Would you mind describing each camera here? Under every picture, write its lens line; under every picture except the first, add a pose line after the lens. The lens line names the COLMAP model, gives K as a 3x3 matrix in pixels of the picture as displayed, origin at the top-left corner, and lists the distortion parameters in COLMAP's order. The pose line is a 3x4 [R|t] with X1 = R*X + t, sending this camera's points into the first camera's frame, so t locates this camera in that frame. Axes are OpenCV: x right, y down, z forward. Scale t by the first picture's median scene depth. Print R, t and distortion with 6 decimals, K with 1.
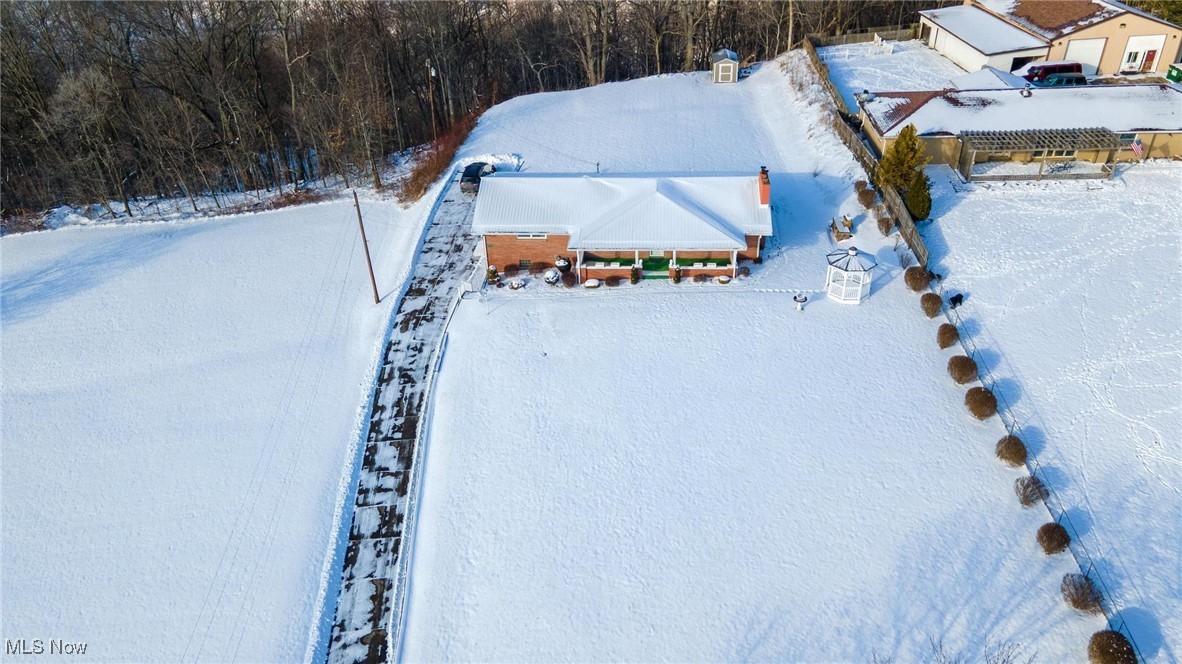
lens RADIAL K [[856.5, 0, 591.0], [0, 856.5, 332.0], [0, 0, 1]] dist [-0.002624, 0.065043]
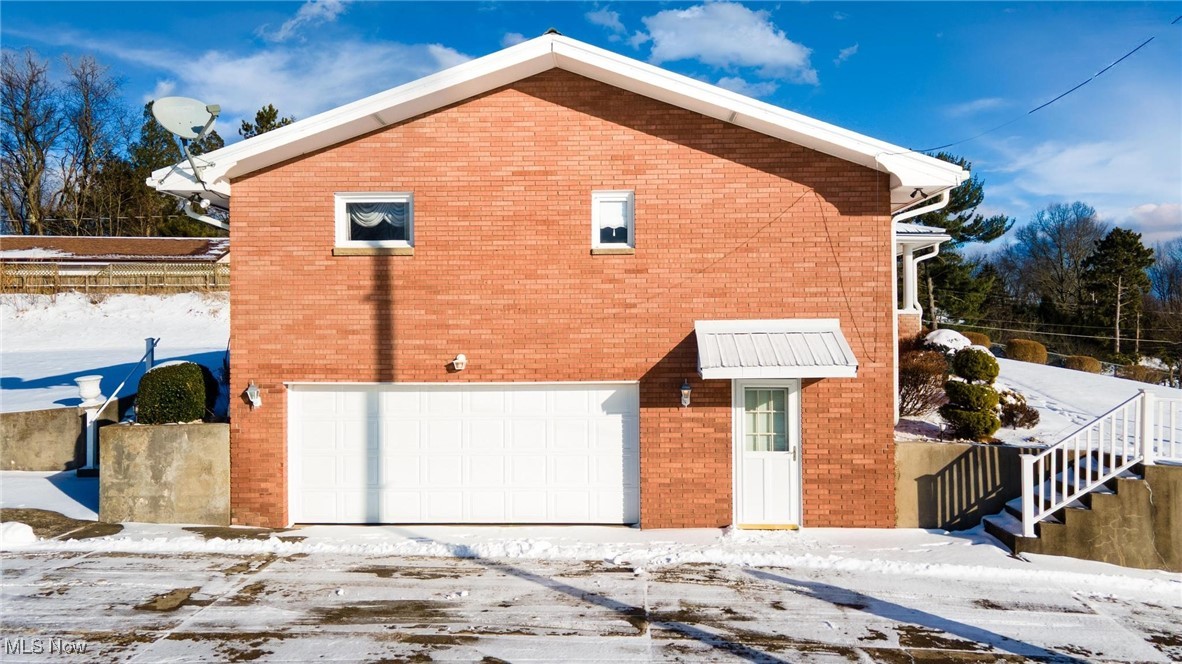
lens RADIAL K [[871.3, 0, 605.1], [0, 871.3, 329.9], [0, 0, 1]] dist [0.036314, 0.003711]
pose [[-0.048995, 0.044251, 0.997818, -0.333093], [0.553569, 0.832746, -0.009749, -0.132339], [-0.831361, 0.551884, -0.065296, 1.128673]]
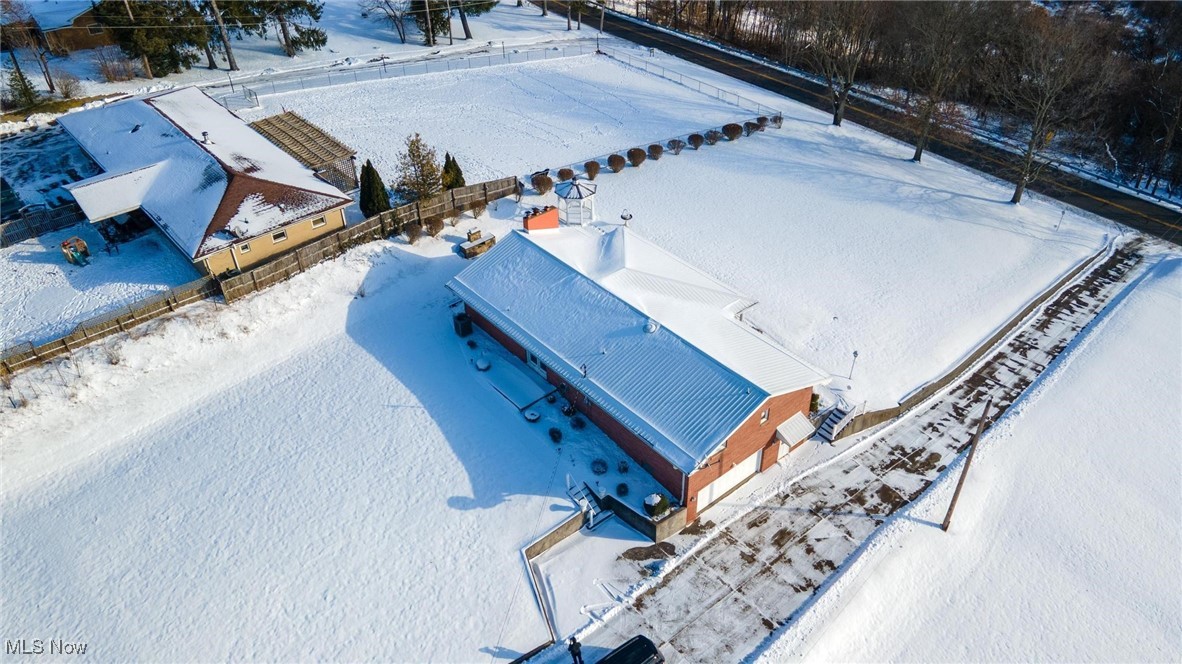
lens RADIAL K [[856.5, 0, 591.0], [0, 856.5, 332.0], [0, 0, 1]] dist [-0.002624, 0.065043]
pose [[-0.697656, -0.391496, 0.600006, -0.437391], [0.429677, 0.441509, 0.787685, -0.834763], [-0.573284, 0.807342, -0.139804, 1.229713]]
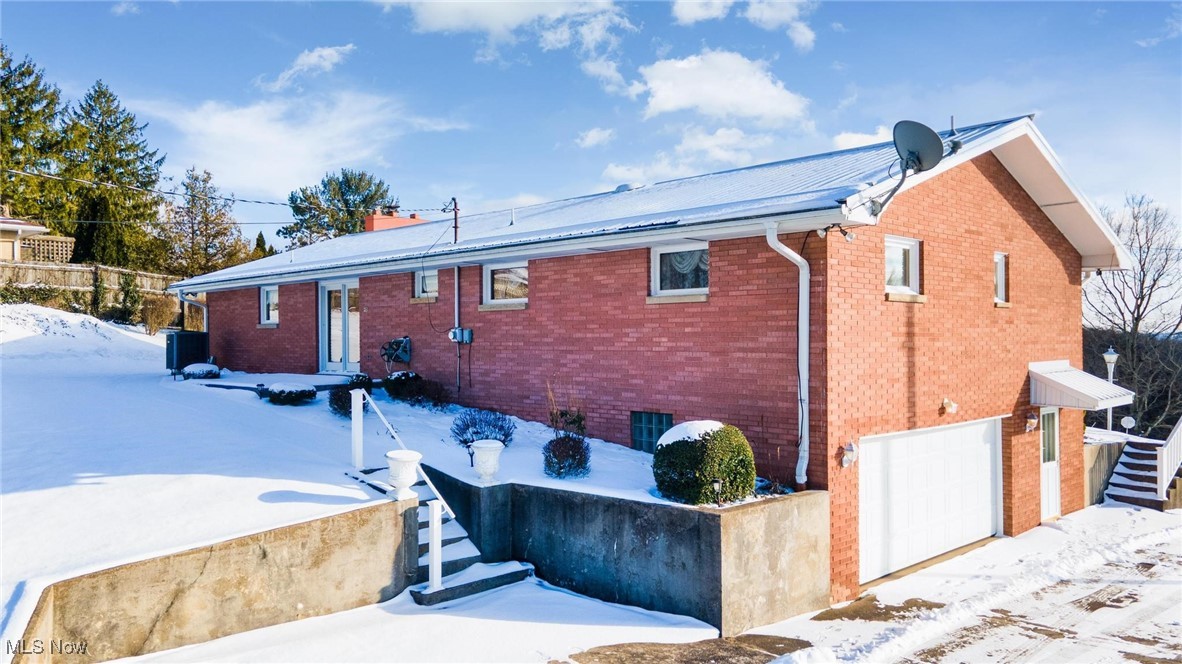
lens RADIAL K [[880.4, 0, 591.0], [0, 880.4, 332.0], [0, 0, 1]] dist [0.030056, 0.002548]
pose [[-0.748769, 0.042984, 0.661436, -0.204608], [0.389446, 0.836015, 0.386537, -0.283215], [-0.536356, 0.547021, -0.642721, 1.328637]]
